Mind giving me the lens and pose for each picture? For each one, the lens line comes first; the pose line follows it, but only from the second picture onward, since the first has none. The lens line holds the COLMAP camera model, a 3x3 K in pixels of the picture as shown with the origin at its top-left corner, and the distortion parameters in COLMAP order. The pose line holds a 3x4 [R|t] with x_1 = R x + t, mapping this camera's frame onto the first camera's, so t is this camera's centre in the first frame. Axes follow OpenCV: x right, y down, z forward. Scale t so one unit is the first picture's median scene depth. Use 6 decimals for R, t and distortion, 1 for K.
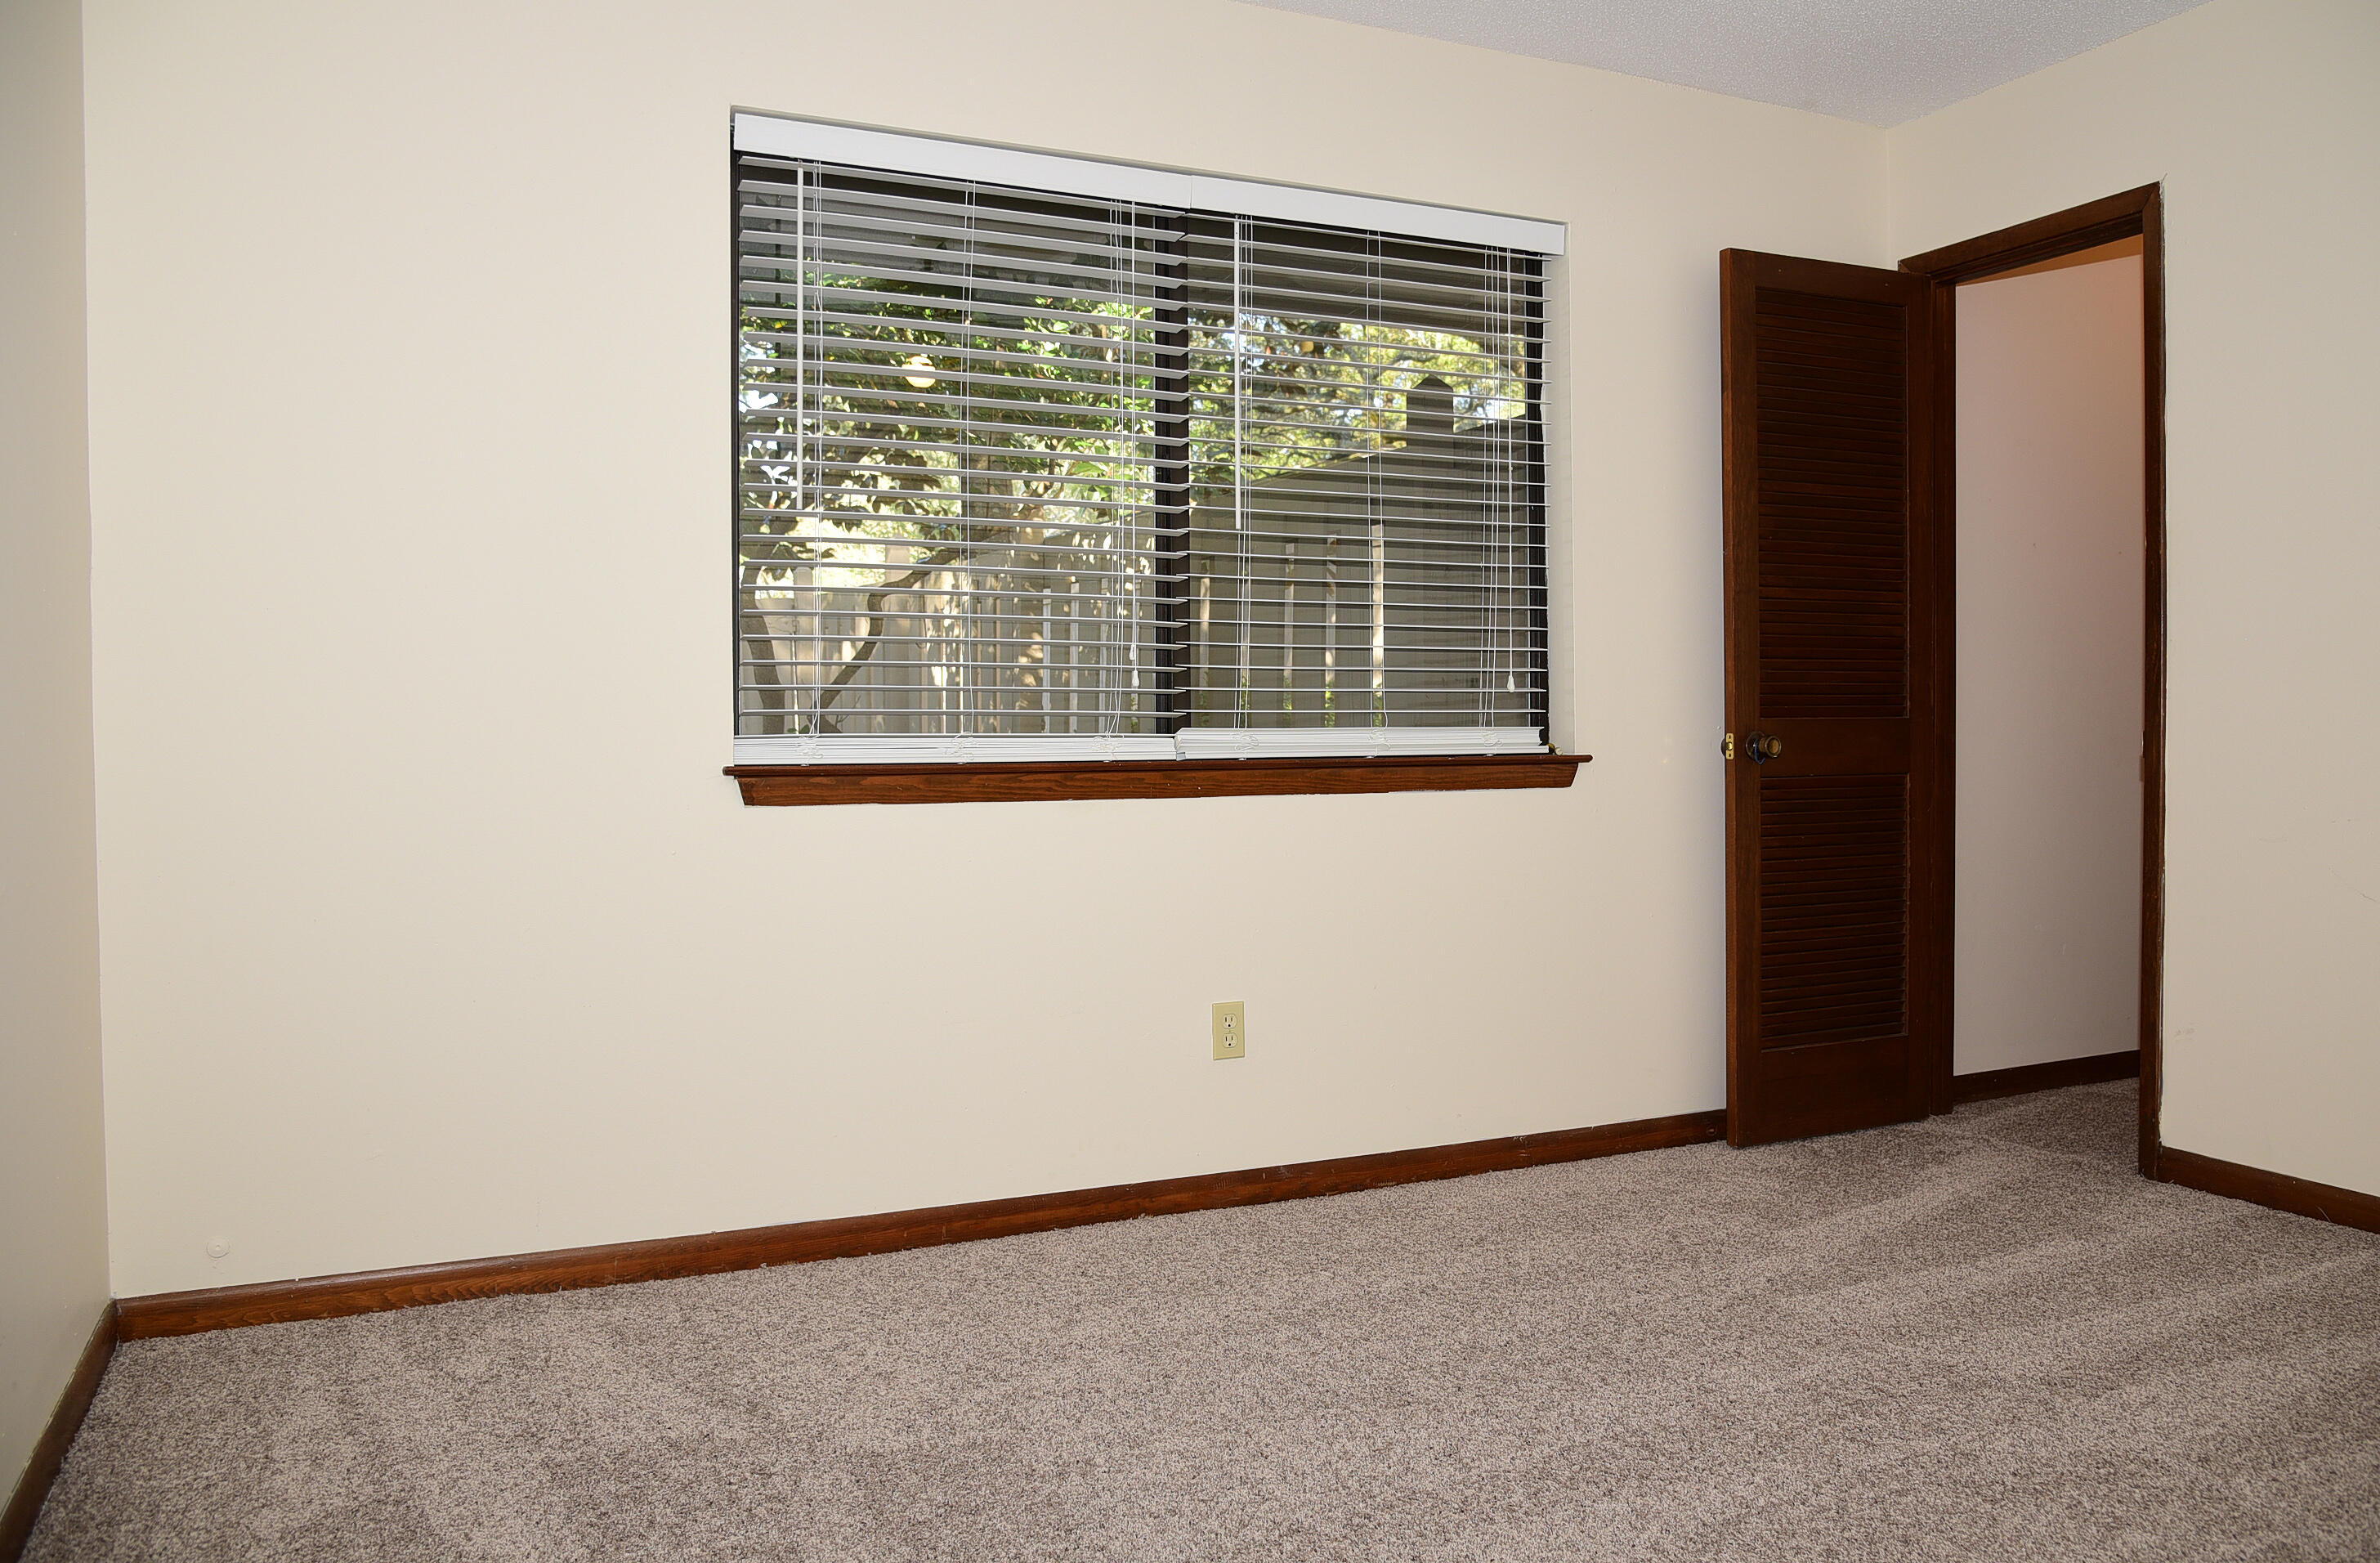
lens RADIAL K [[1762.5, 0, 1228.5], [0, 1762.5, 778.5], [0, 0, 1]] dist [-0.104304, 0.061812]
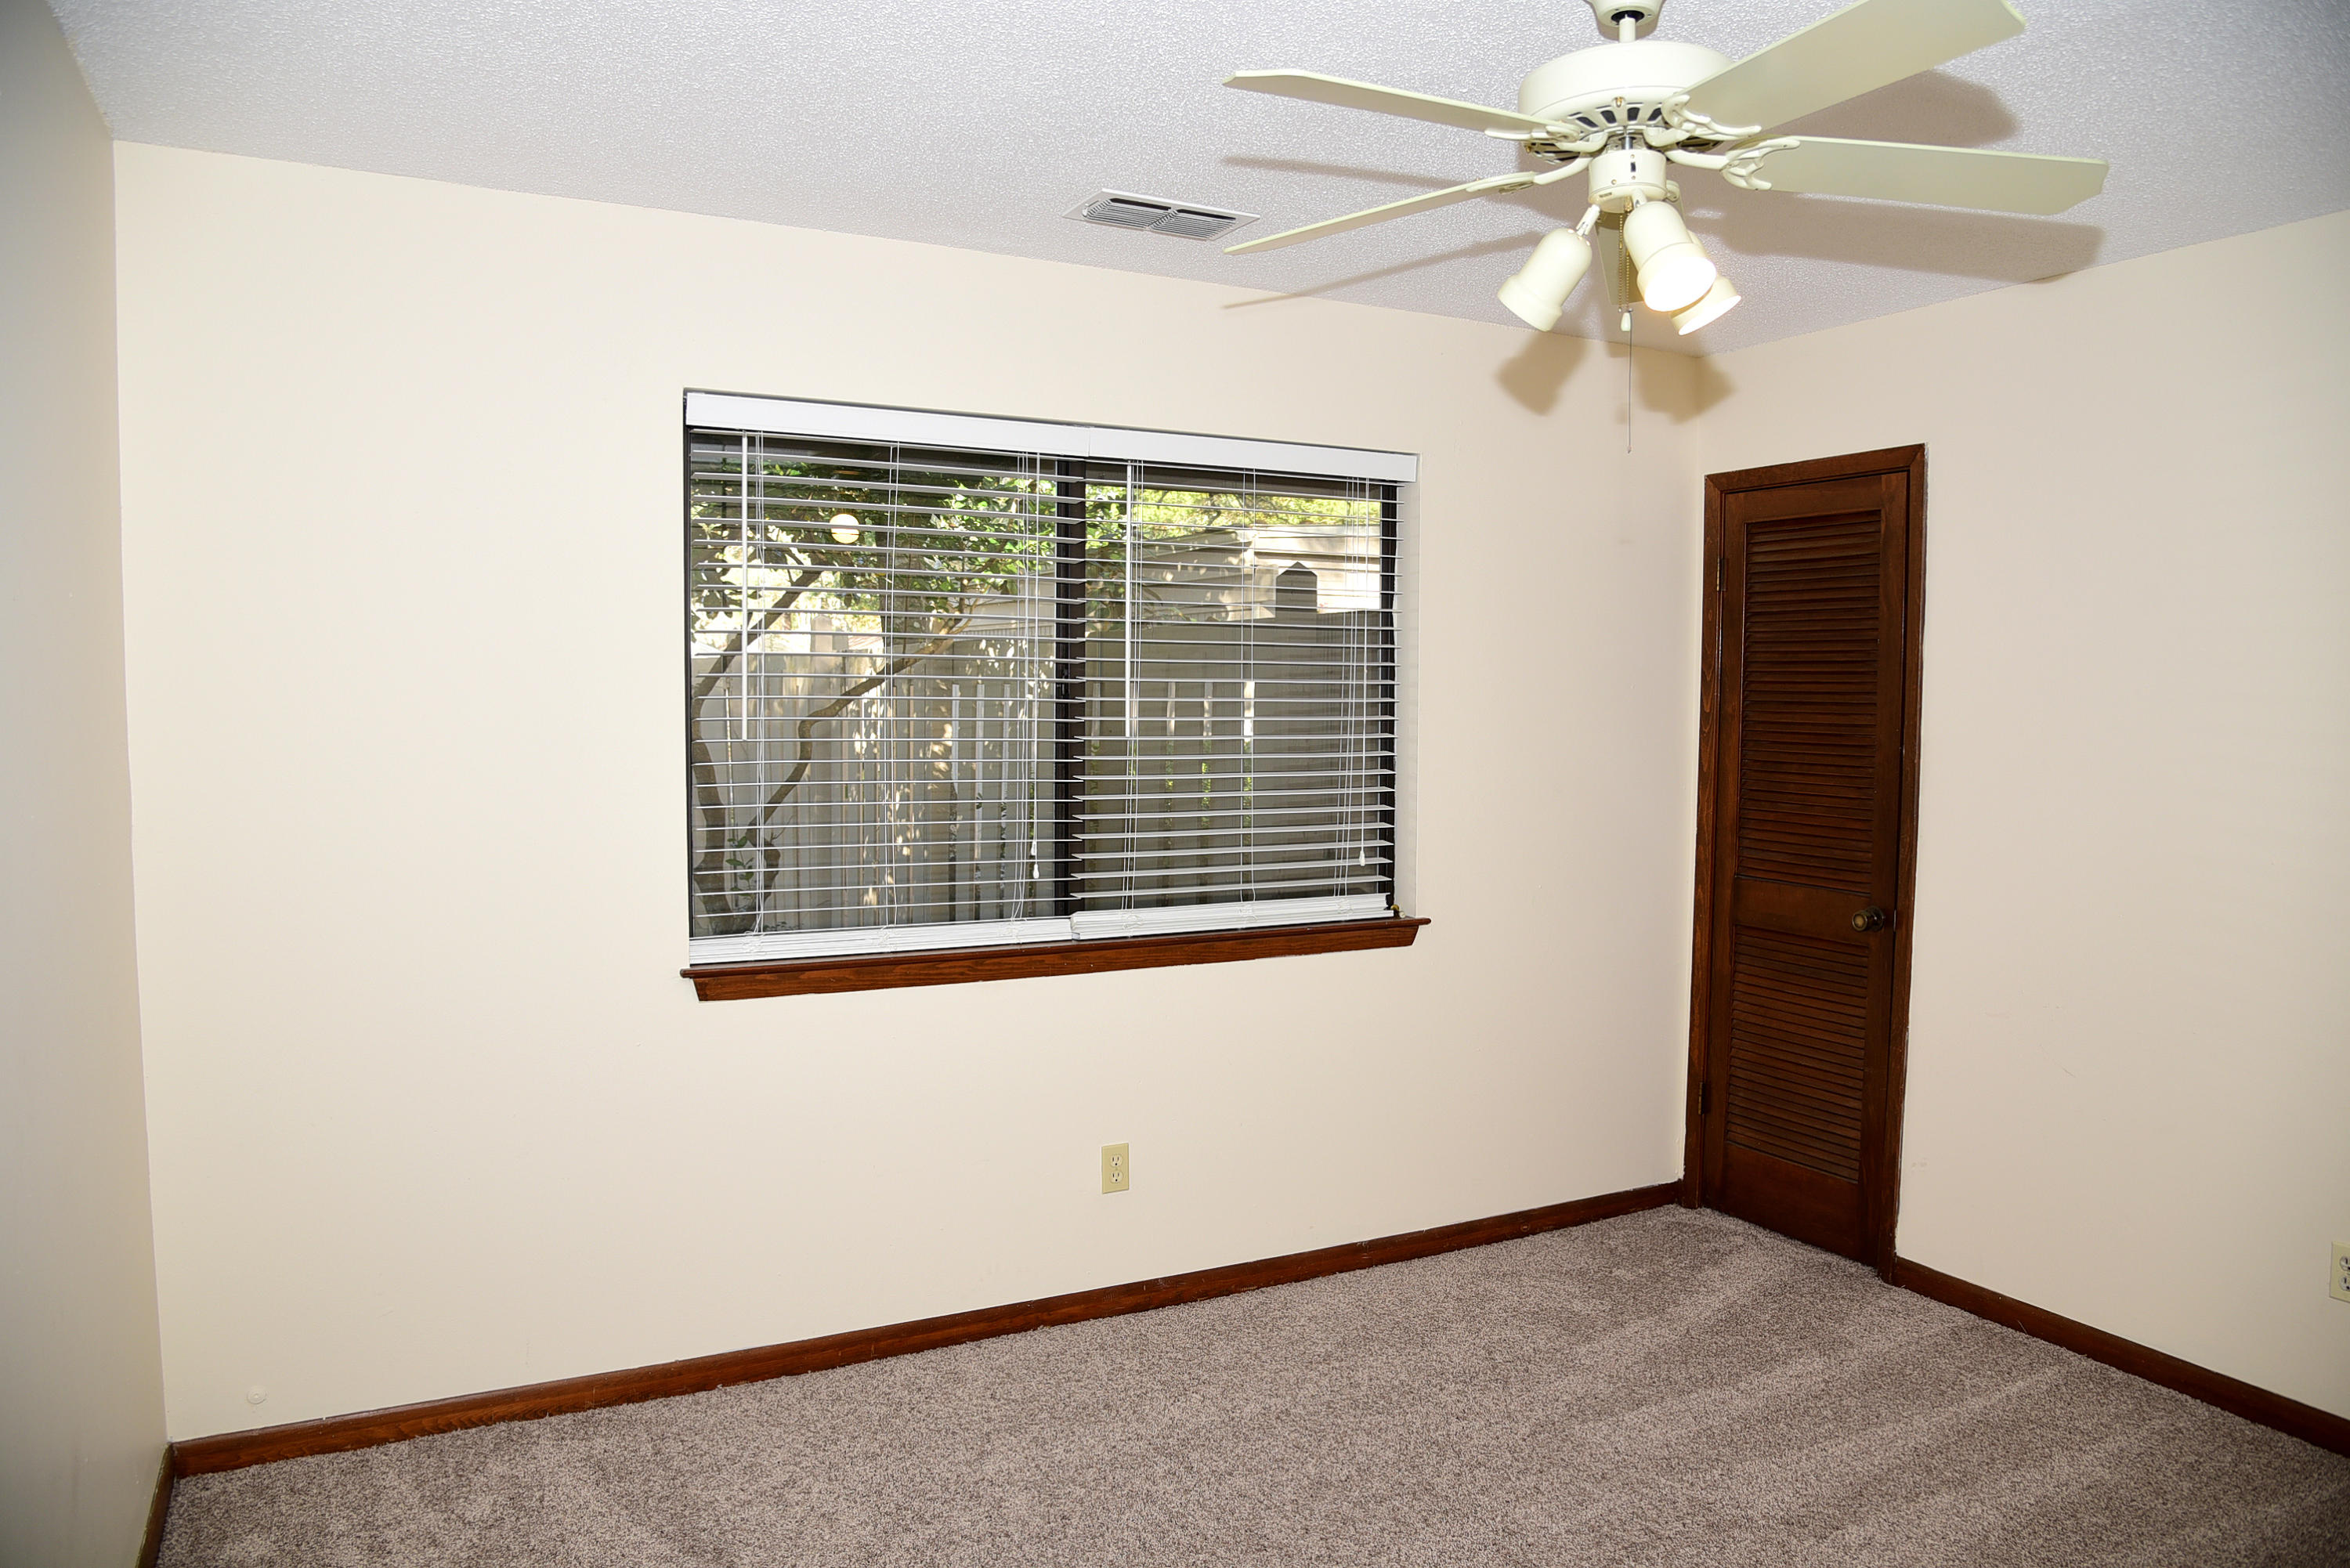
lens RADIAL K [[1576.5, 0, 1175.0], [0, 1576.5, 784.0], [0, 0, 1]] dist [-0.123536, 0.051200]
pose [[0.999141, 0.009670, 0.040305, -0.005415], [-0.011278, 0.999142, 0.039860, -0.169465], [-0.039885, -0.040280, 0.998392, -0.032159]]
